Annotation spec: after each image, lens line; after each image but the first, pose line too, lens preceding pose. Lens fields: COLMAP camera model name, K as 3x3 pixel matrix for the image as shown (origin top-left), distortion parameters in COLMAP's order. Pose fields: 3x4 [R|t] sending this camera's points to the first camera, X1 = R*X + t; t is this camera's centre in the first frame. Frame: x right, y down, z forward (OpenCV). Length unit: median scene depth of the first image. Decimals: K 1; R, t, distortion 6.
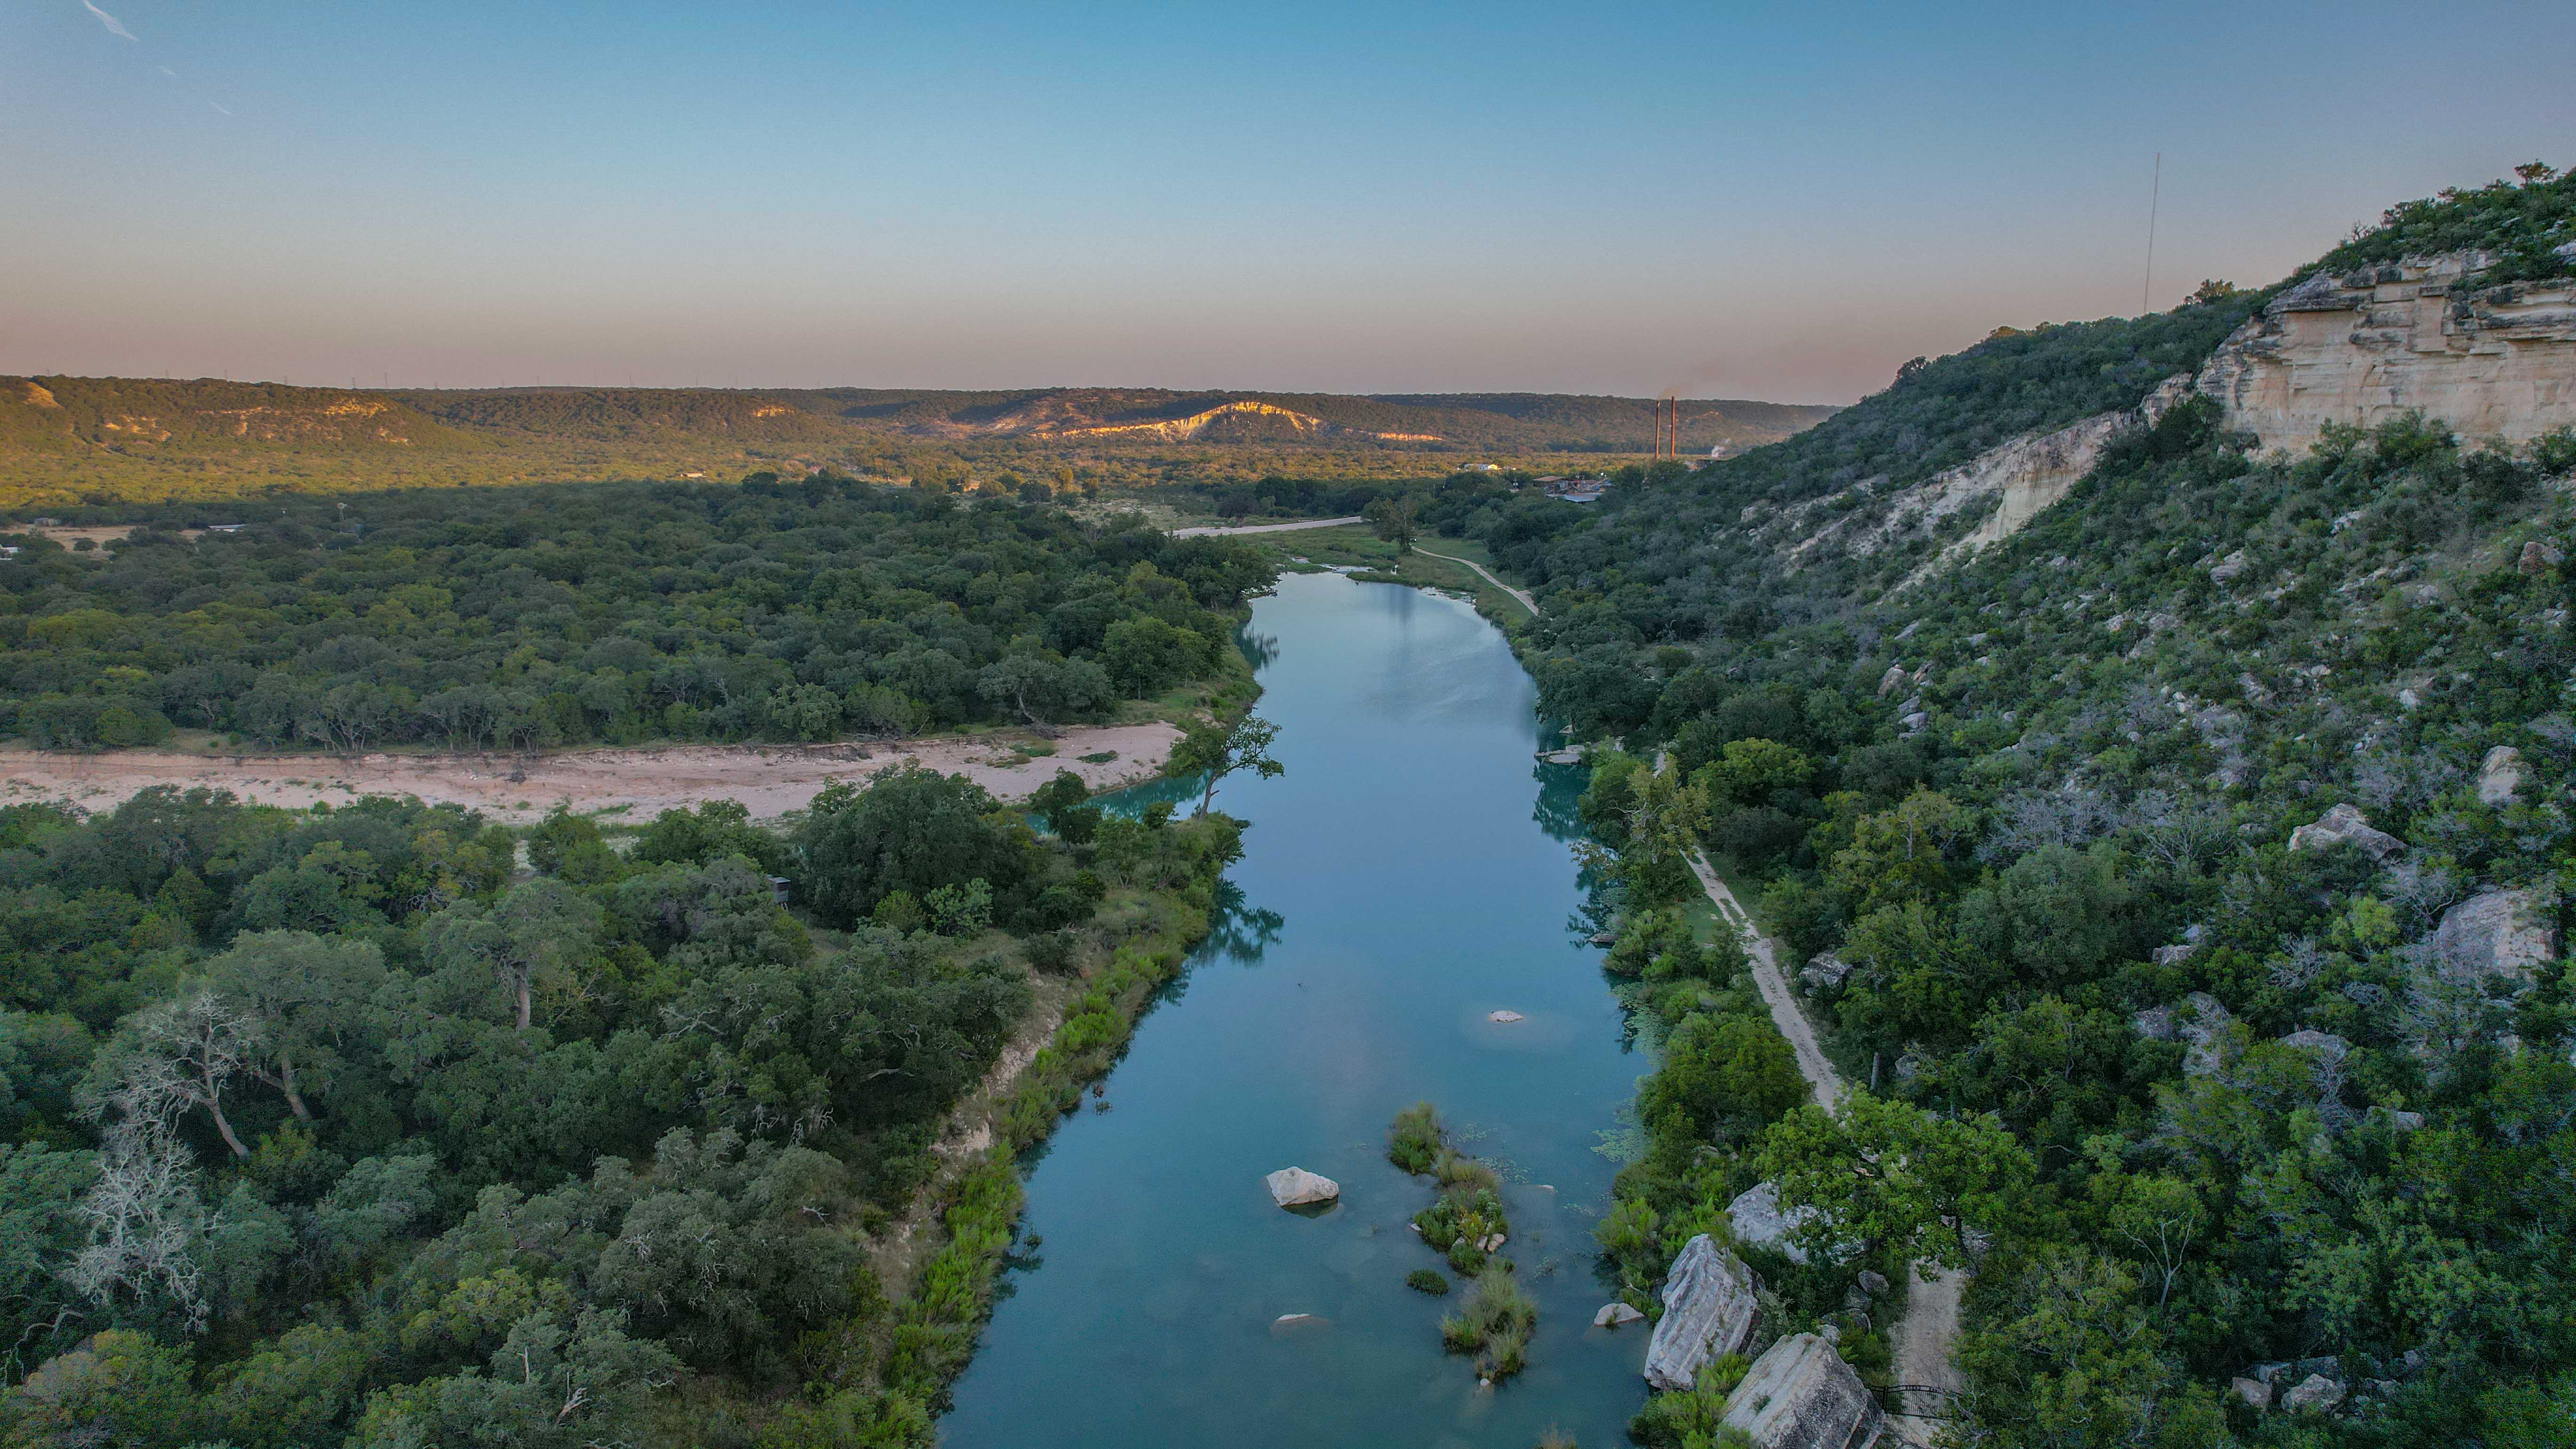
lens RADIAL K [[1634.1, 0, 1302.1], [0, 1634.1, 712.8], [0, 0, 1]] dist [-0.070087, 0.062493]
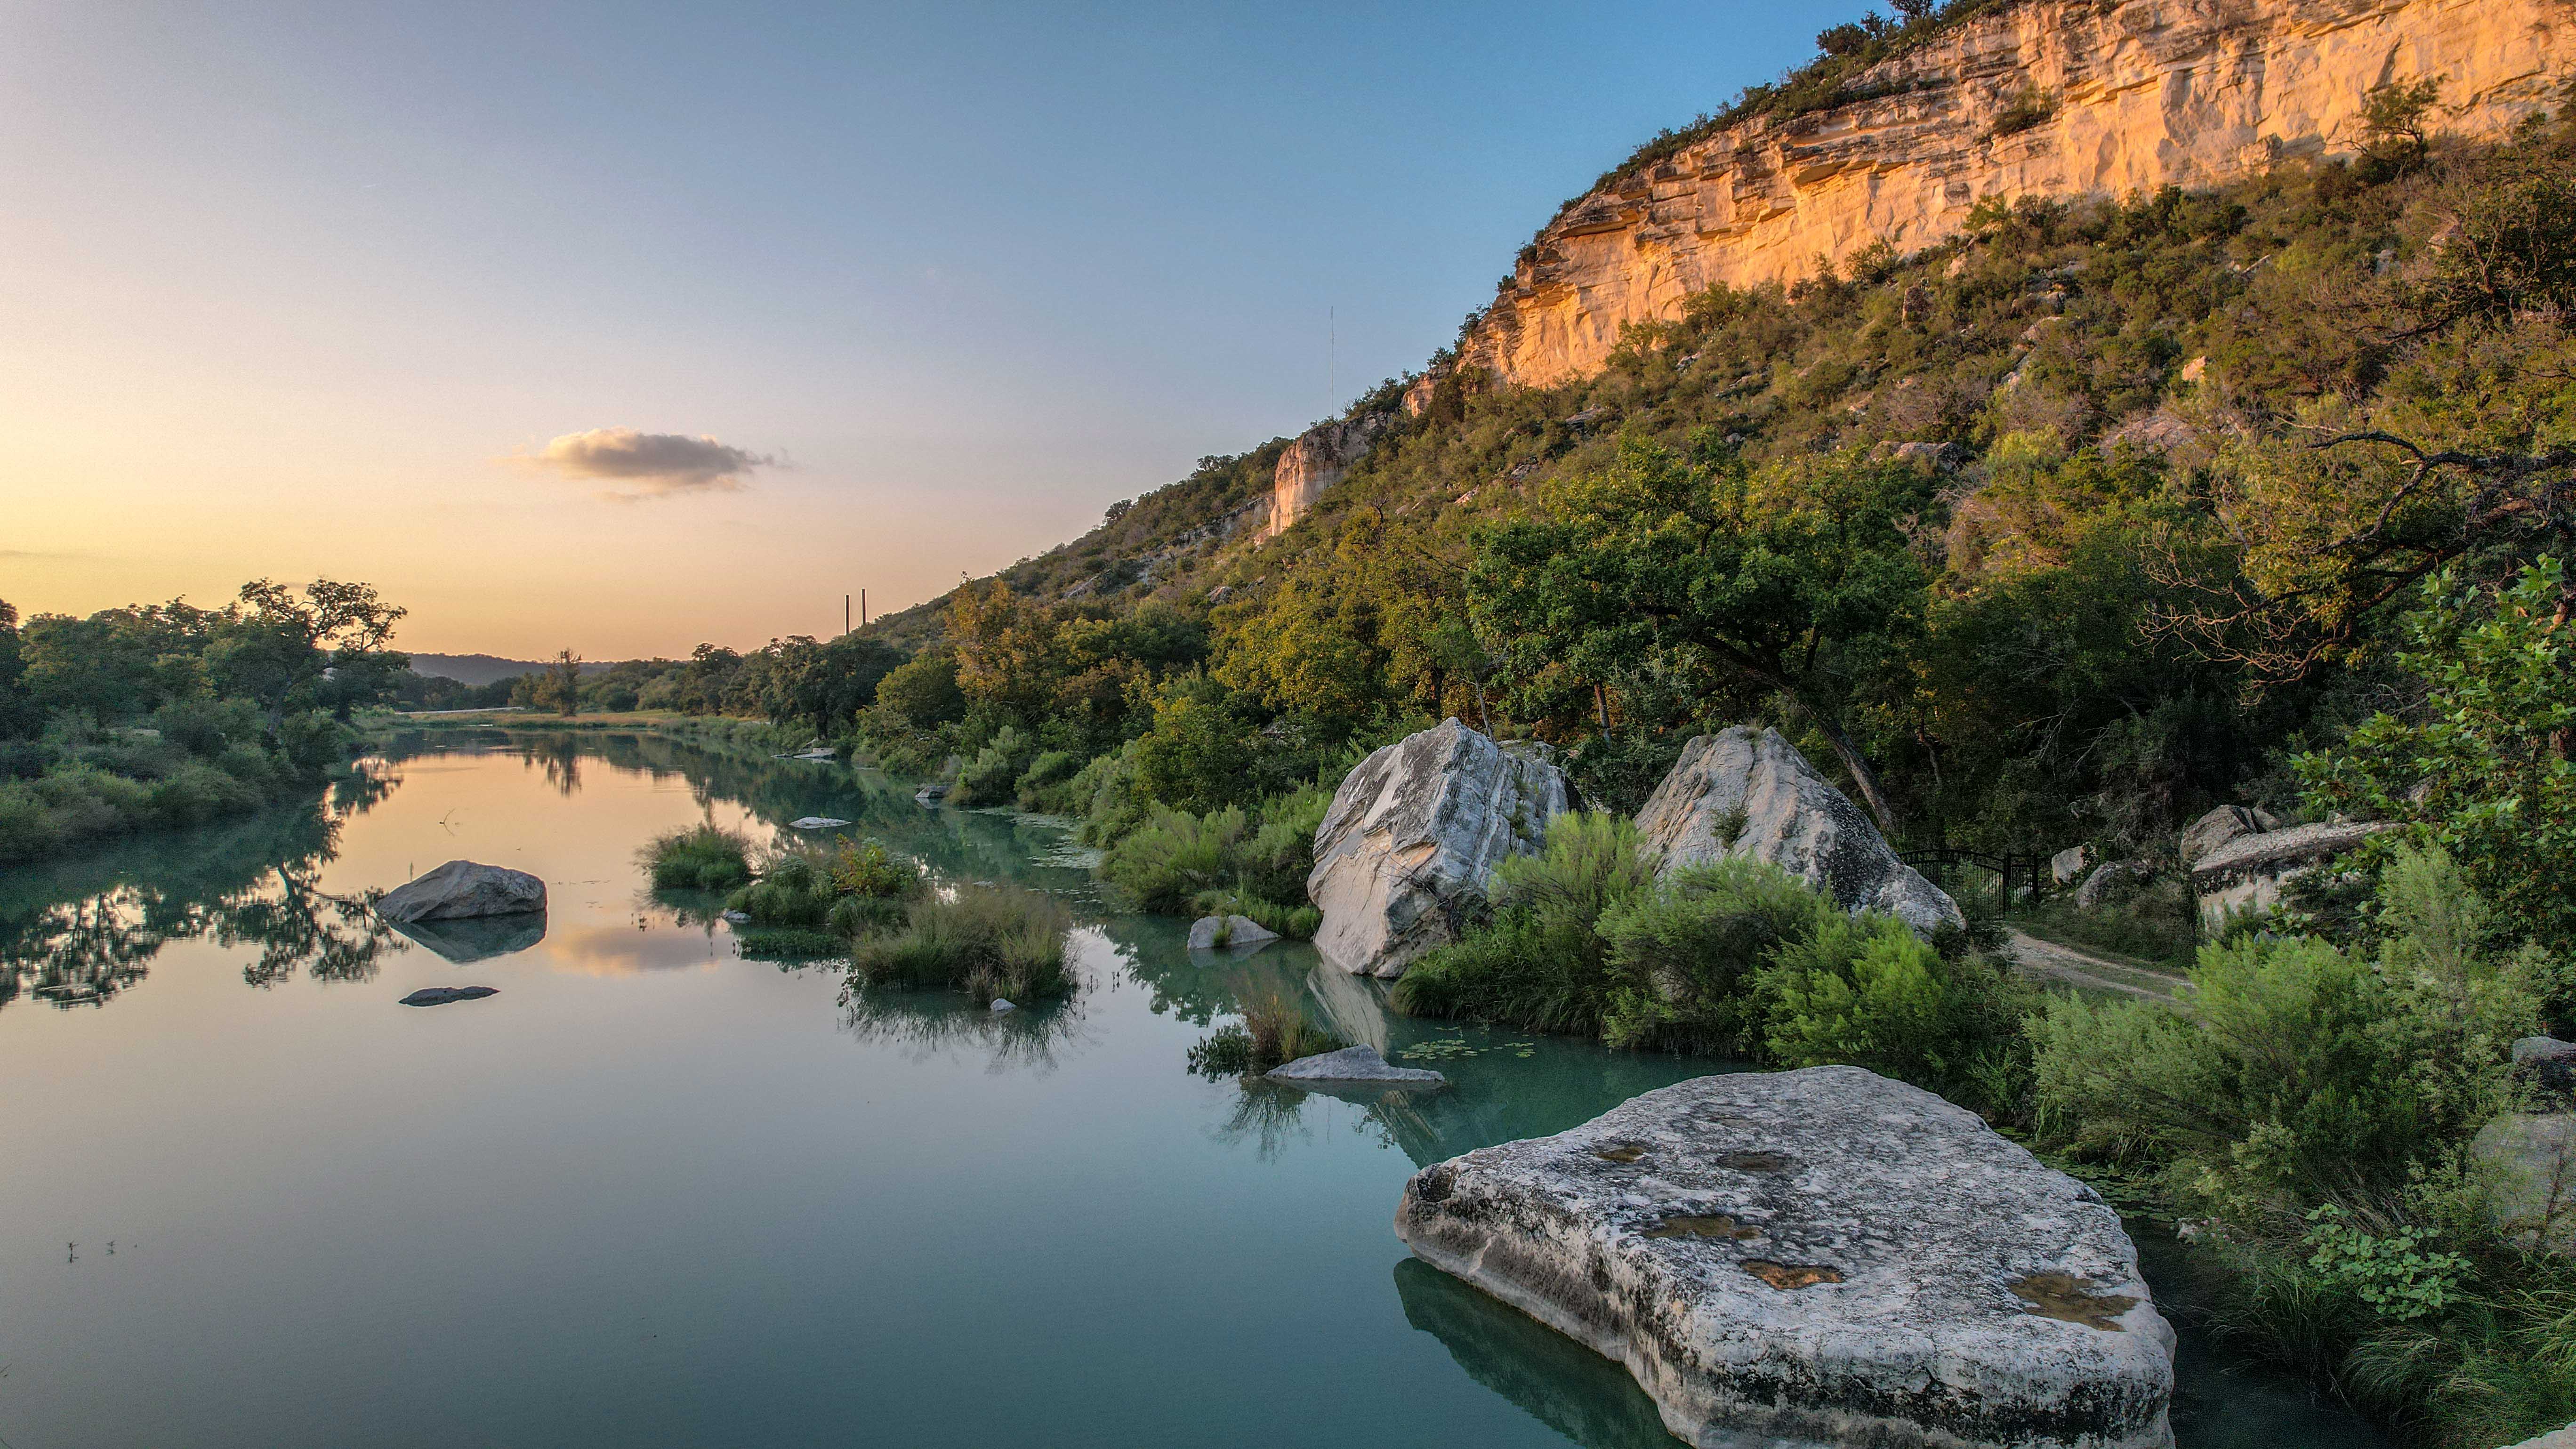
lens RADIAL K [[1634.1, 0, 1293.9], [0, 1634.1, 741.9], [0, 0, 1]] dist [-0.070087, 0.062493]
pose [[0.880959, -0.006517, 0.473148, -0.006371], [0.079937, 0.987584, -0.135231, 0.192679], [-0.466392, 0.156955, 0.870542, 0.280320]]
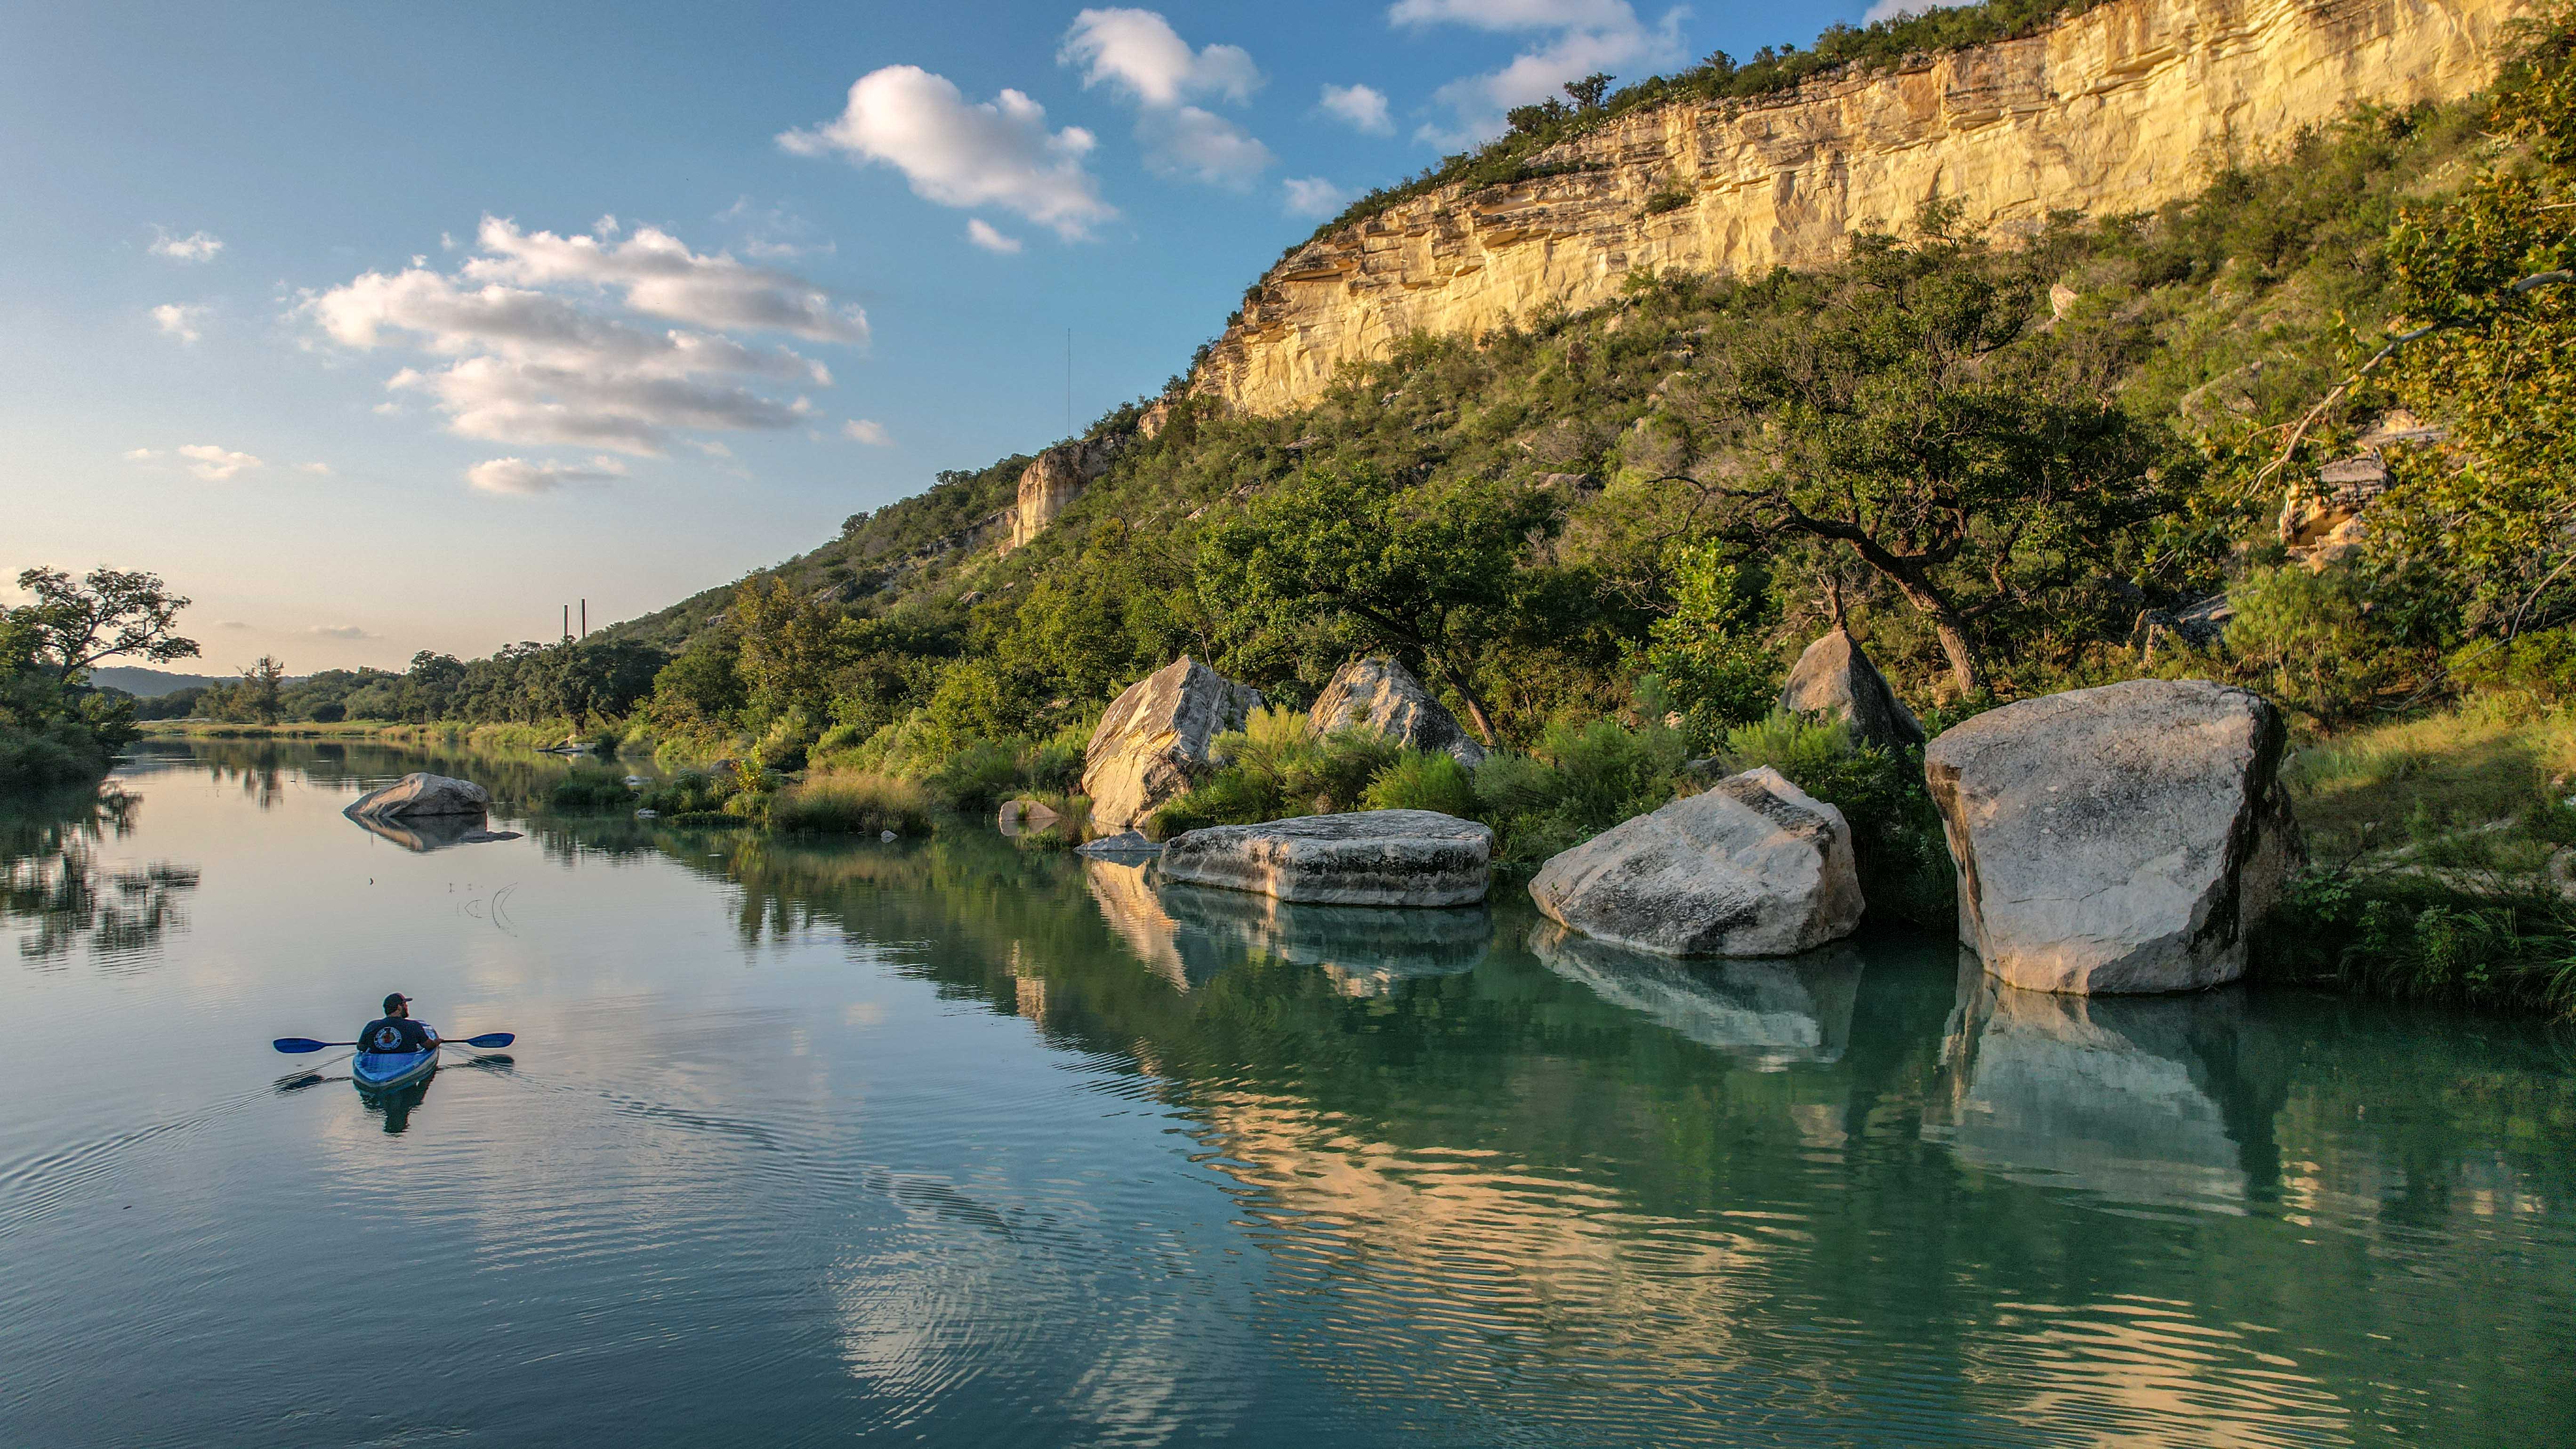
lens RADIAL K [[1634.1, 0, 1286.7], [0, 1634.1, 739.2], [0, 0, 1]] dist [-0.070087, 0.062493]
pose [[0.794865, -0.001362, 0.606784, -0.060746], [0.103537, 0.985637, -0.133417, 0.221454], [-0.597887, 0.168874, 0.783590, 0.203147]]
